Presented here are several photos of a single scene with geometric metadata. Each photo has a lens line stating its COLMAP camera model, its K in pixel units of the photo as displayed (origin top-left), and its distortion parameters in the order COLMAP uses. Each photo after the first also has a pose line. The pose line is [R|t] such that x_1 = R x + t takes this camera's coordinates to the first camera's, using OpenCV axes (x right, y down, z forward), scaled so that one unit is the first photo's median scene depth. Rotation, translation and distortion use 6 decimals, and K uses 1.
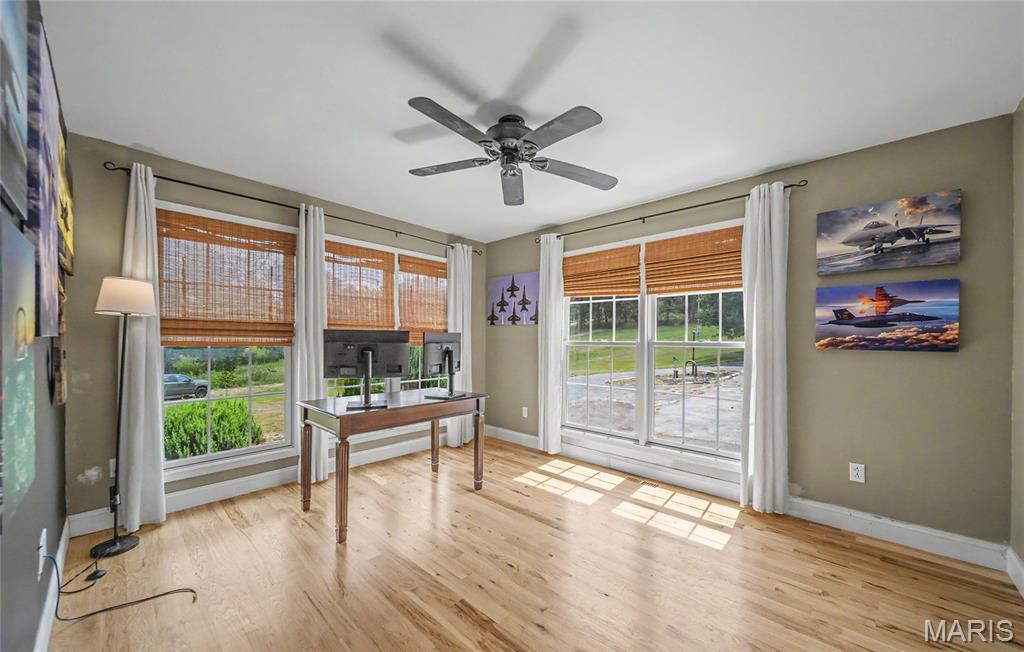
lens RADIAL K [[376.7, 0, 515.8], [0, 376.7, 337.4], [0, 0, 1]] dist [-0.000687, -0.000115]
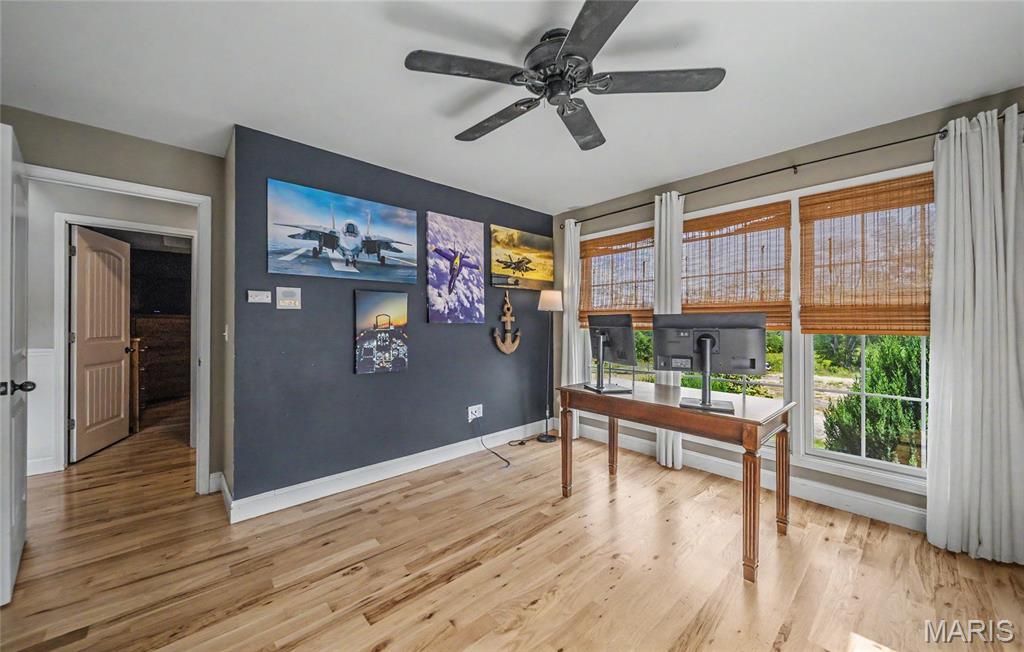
lens RADIAL K [[365.4, 0, 483.5], [0, 365.4, 325.0], [0, 0, 1]] dist [0.000123, -0.000019]
pose [[-0.130938, -0.010082, -0.991339, 0.616006], [-0.003355, 0.999947, -0.009727, 0.021596], [0.991385, 0.002052, -0.130965, 0.790516]]
